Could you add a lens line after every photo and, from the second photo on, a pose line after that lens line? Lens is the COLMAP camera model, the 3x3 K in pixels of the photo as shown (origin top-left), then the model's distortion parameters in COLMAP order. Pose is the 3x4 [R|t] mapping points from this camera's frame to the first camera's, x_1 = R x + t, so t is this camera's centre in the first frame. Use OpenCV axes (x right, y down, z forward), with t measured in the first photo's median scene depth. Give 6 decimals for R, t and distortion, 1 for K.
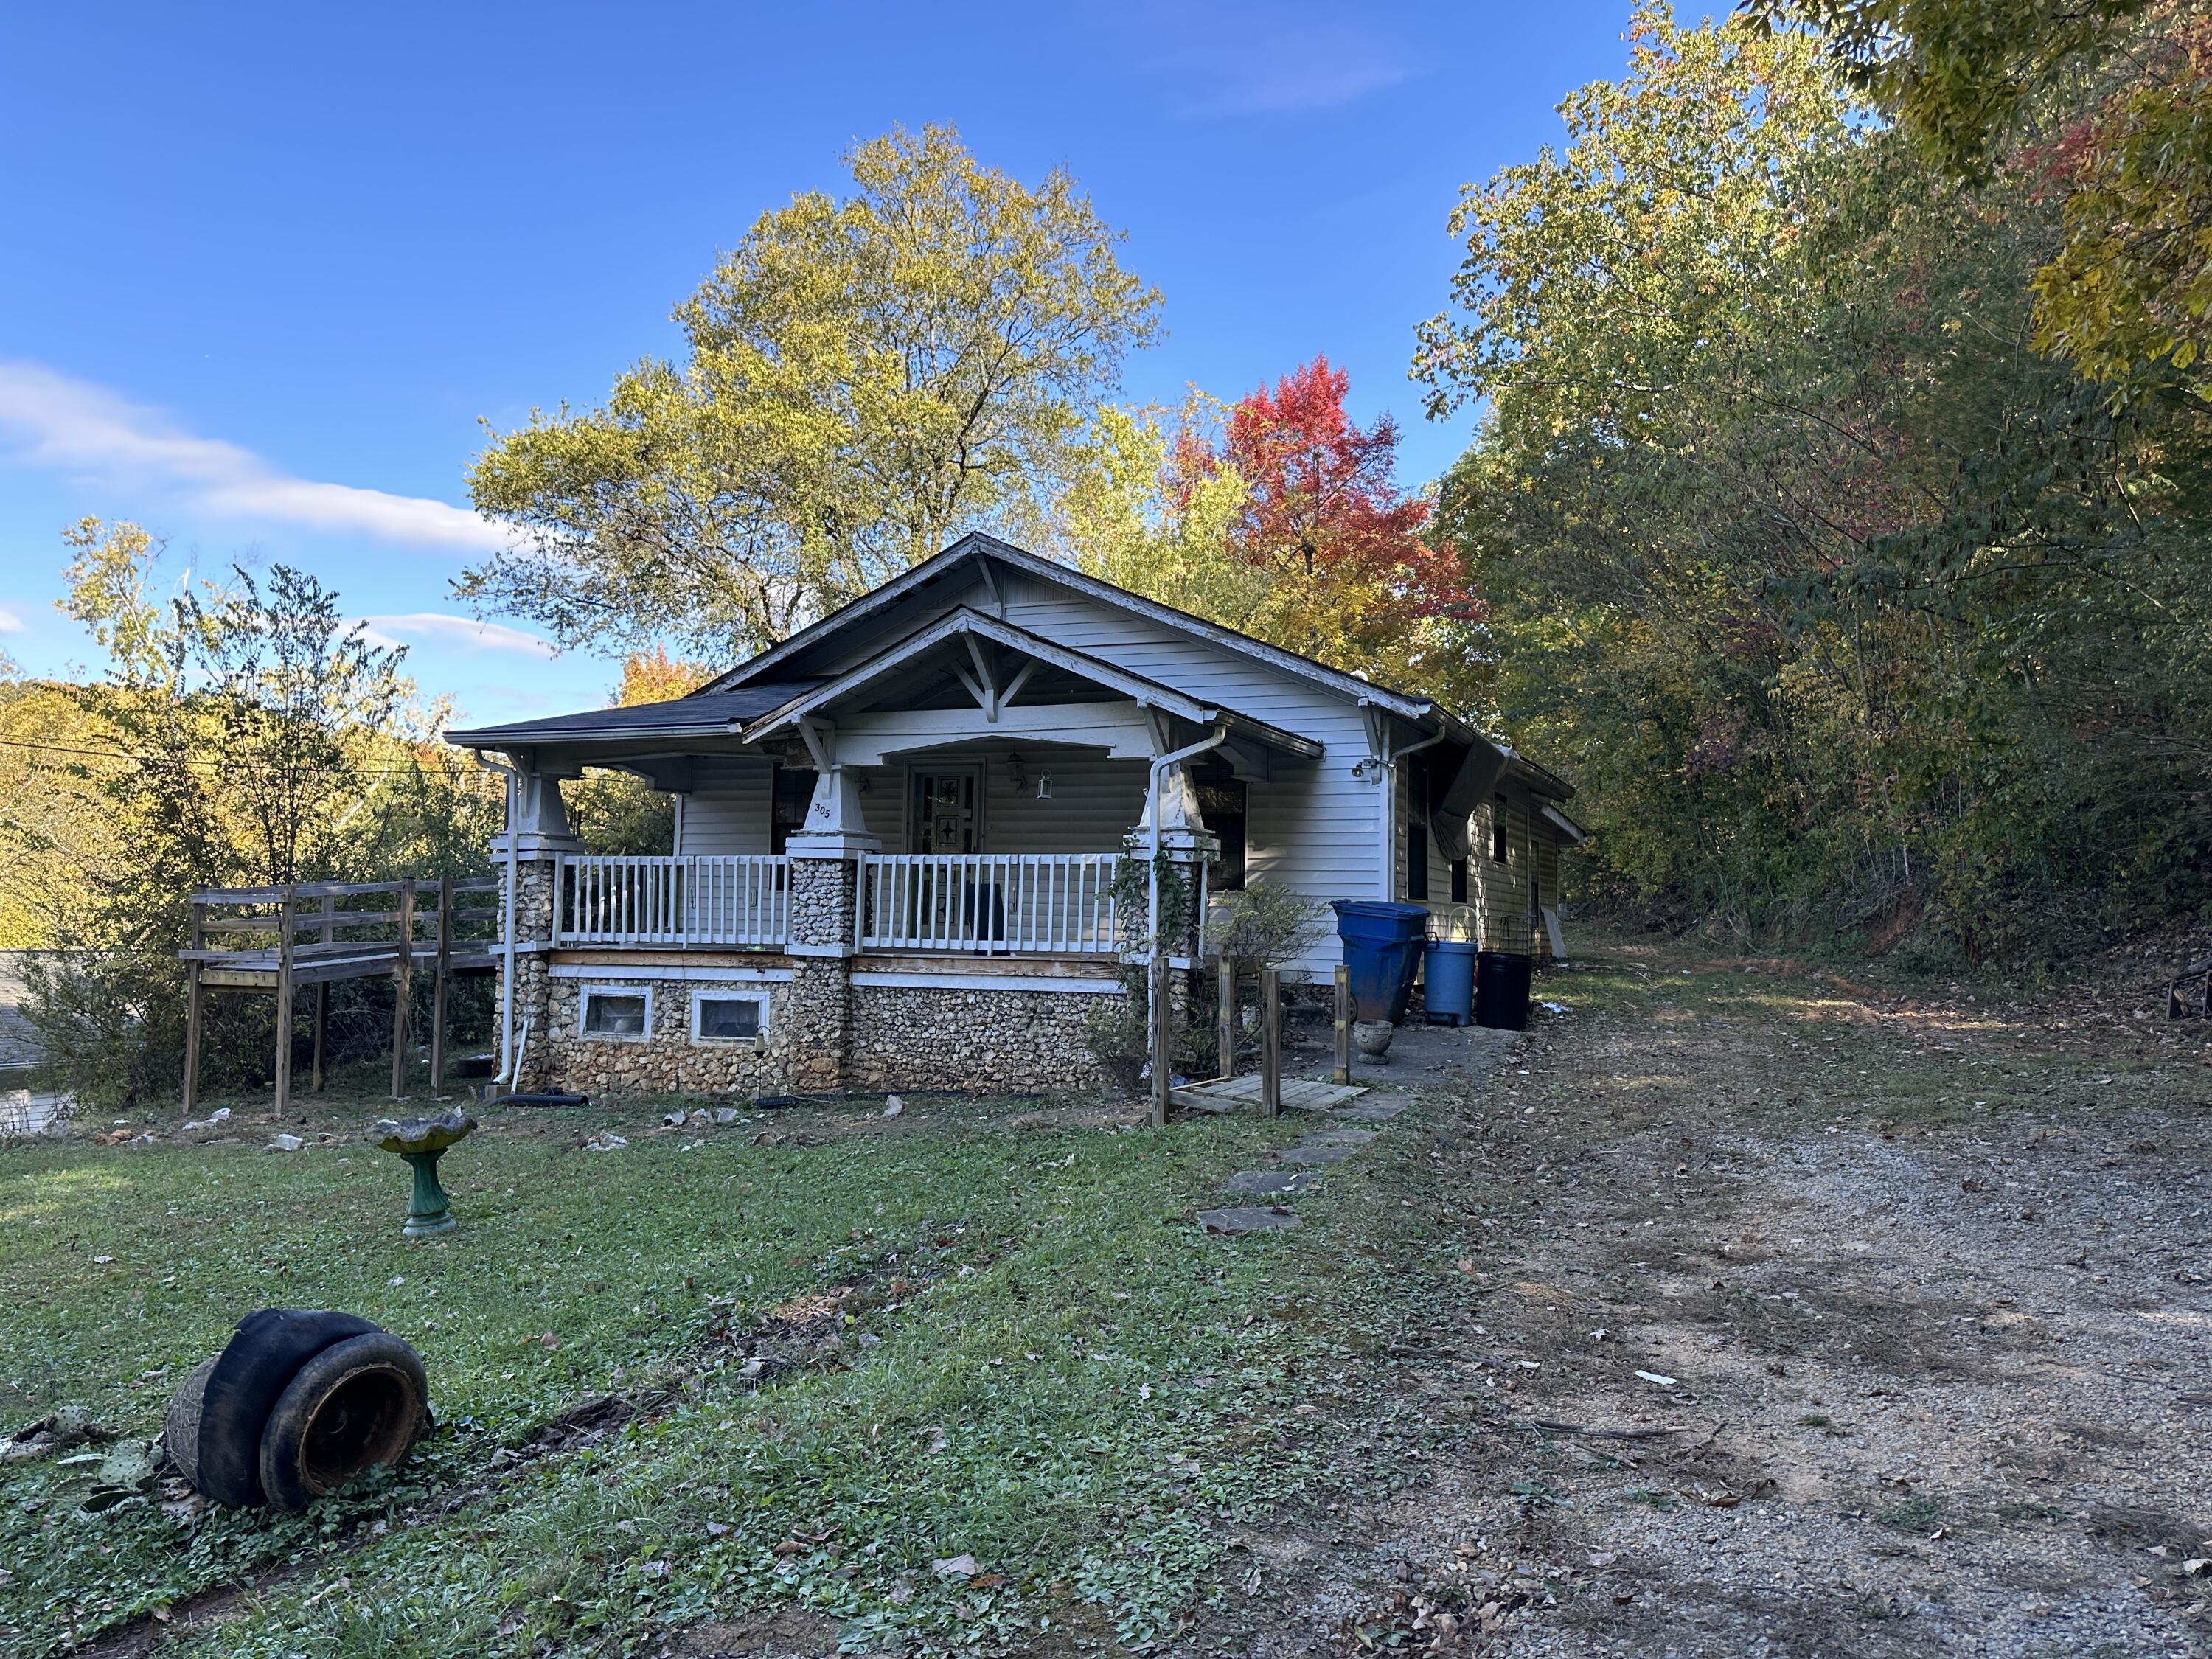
lens RADIAL K [[1563.3, 0, 1122.1], [0, 1563.3, 835.6], [0, 0, 1]] dist [0.019732, -0.016780]
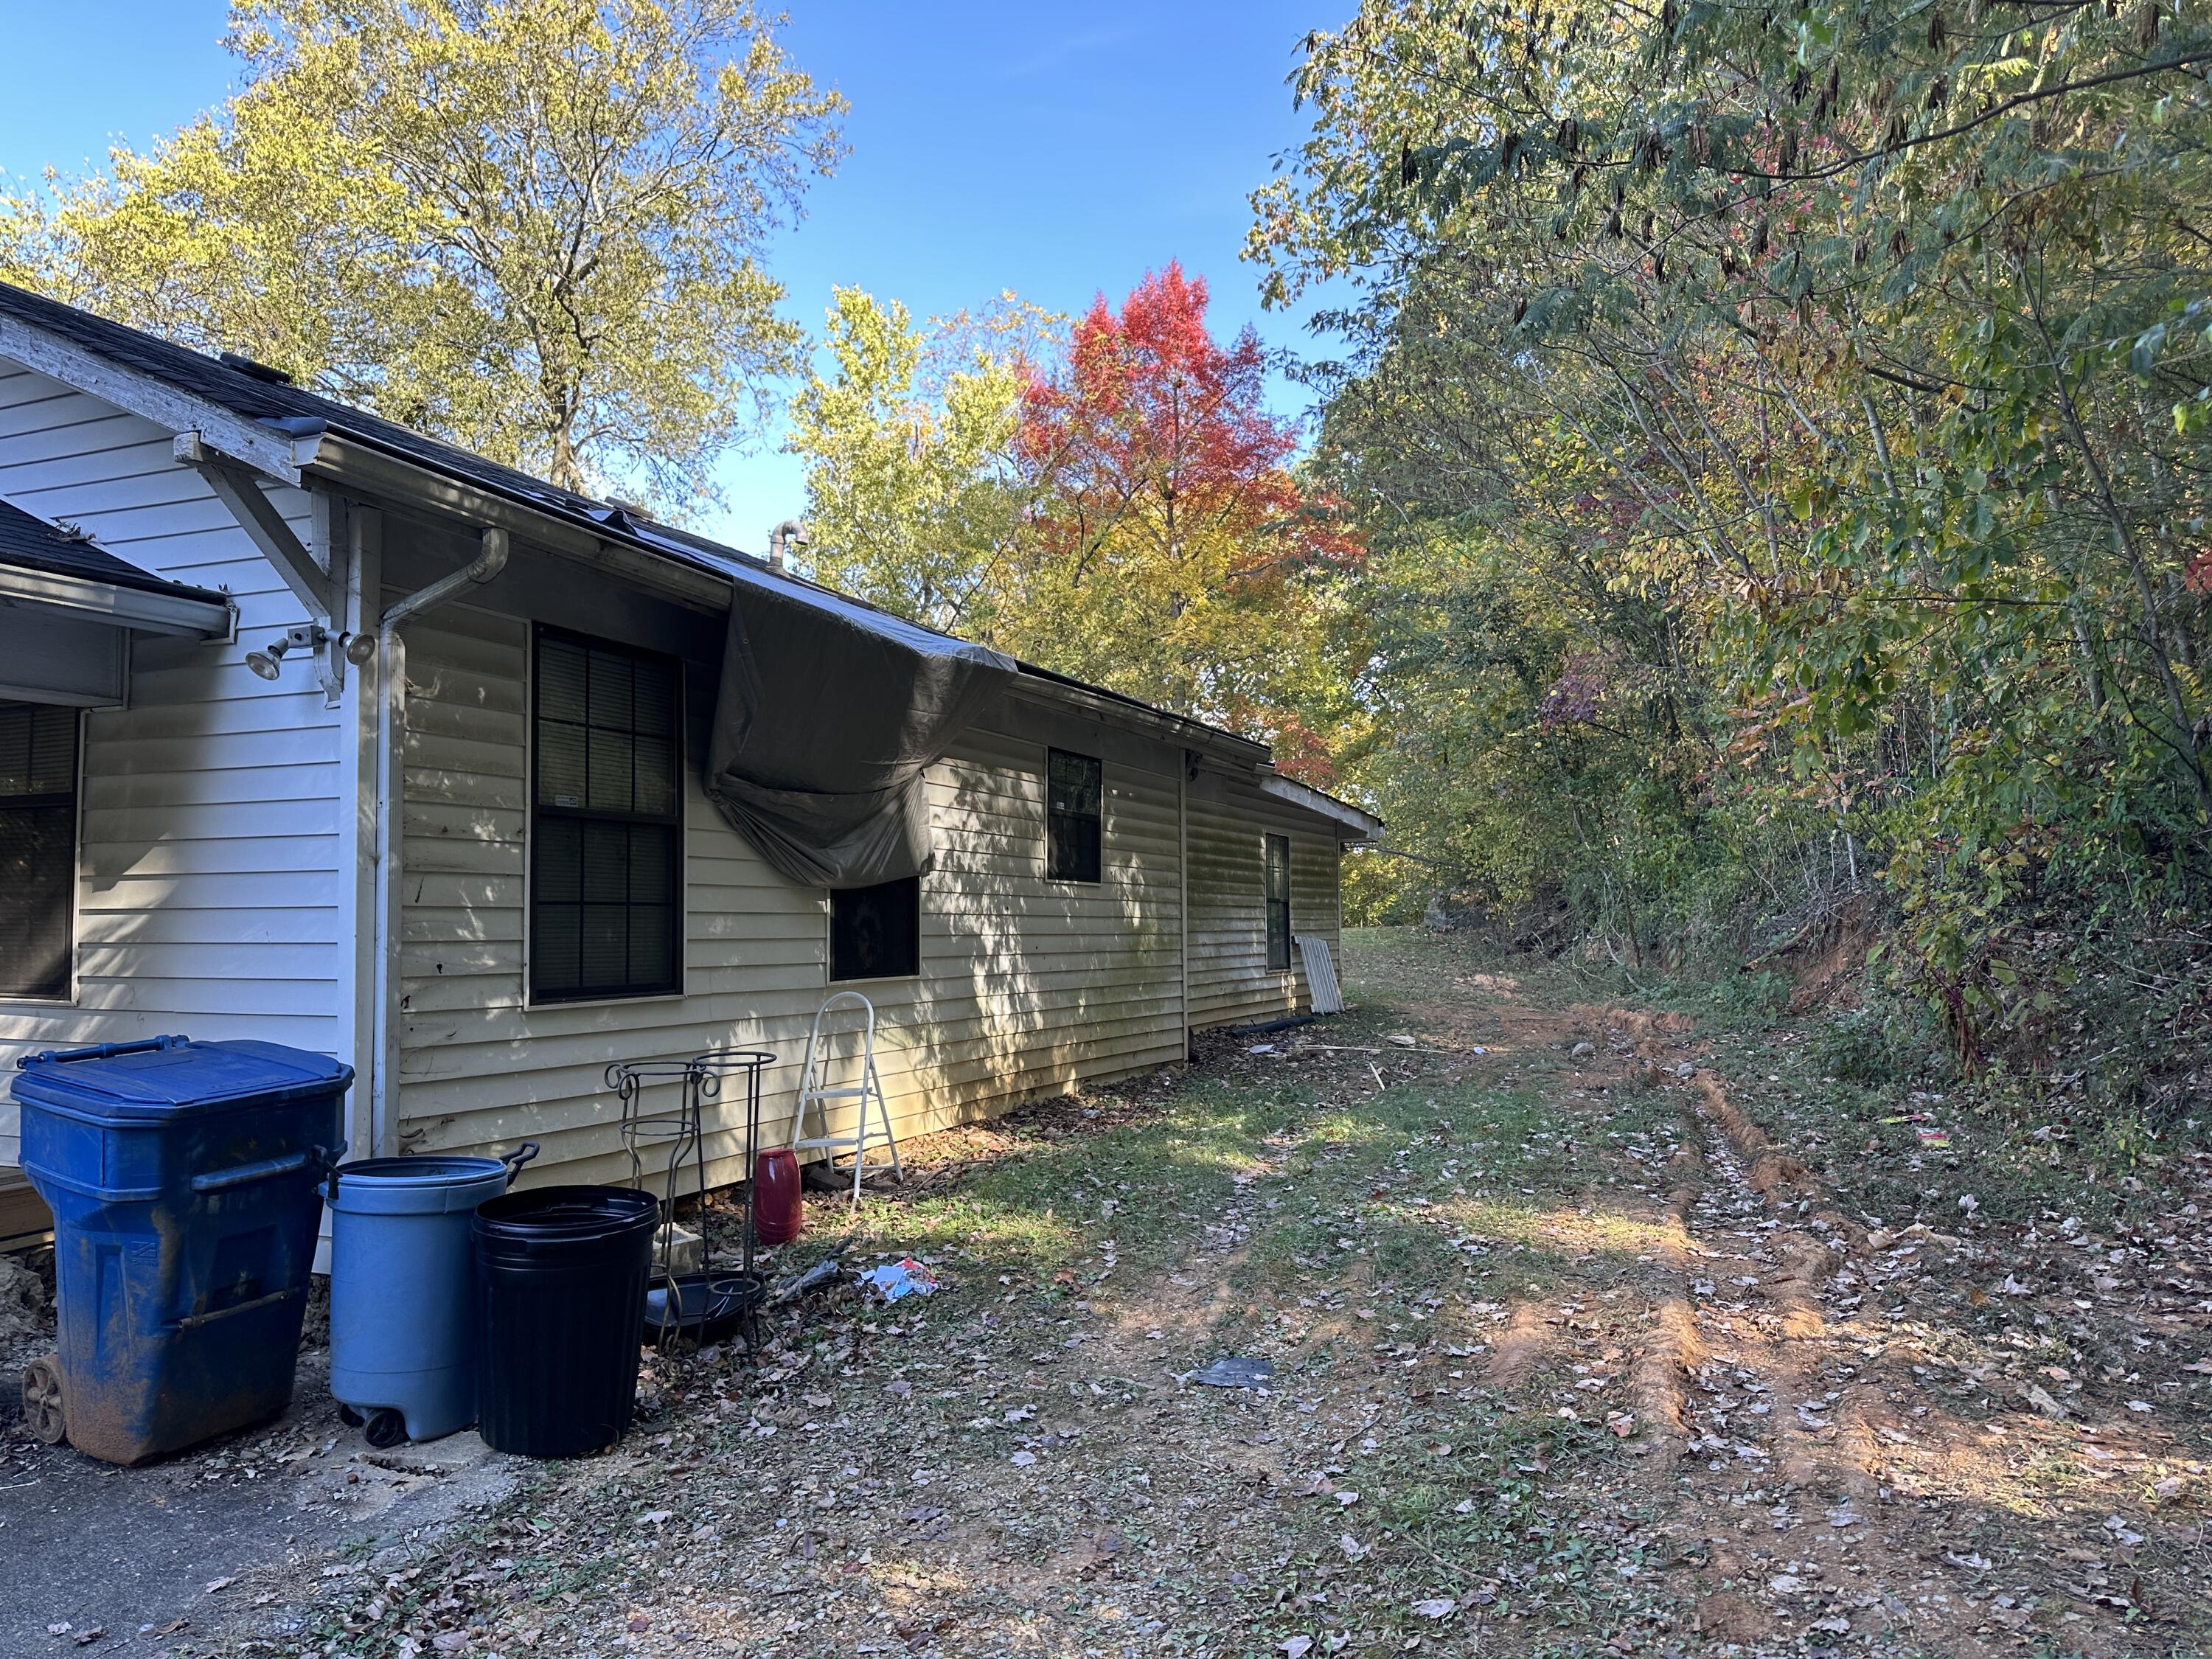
lens RADIAL K [[1563.3, 0, 1157.7], [0, 1563.3, 813.0], [0, 0, 1]] dist [0.019732, -0.016780]
pose [[0.999210, -0.021204, 0.033623, 0.146014], [0.021576, 0.999709, -0.010750, 0.000323], [-0.033385, 0.011467, 0.999377, 0.274909]]
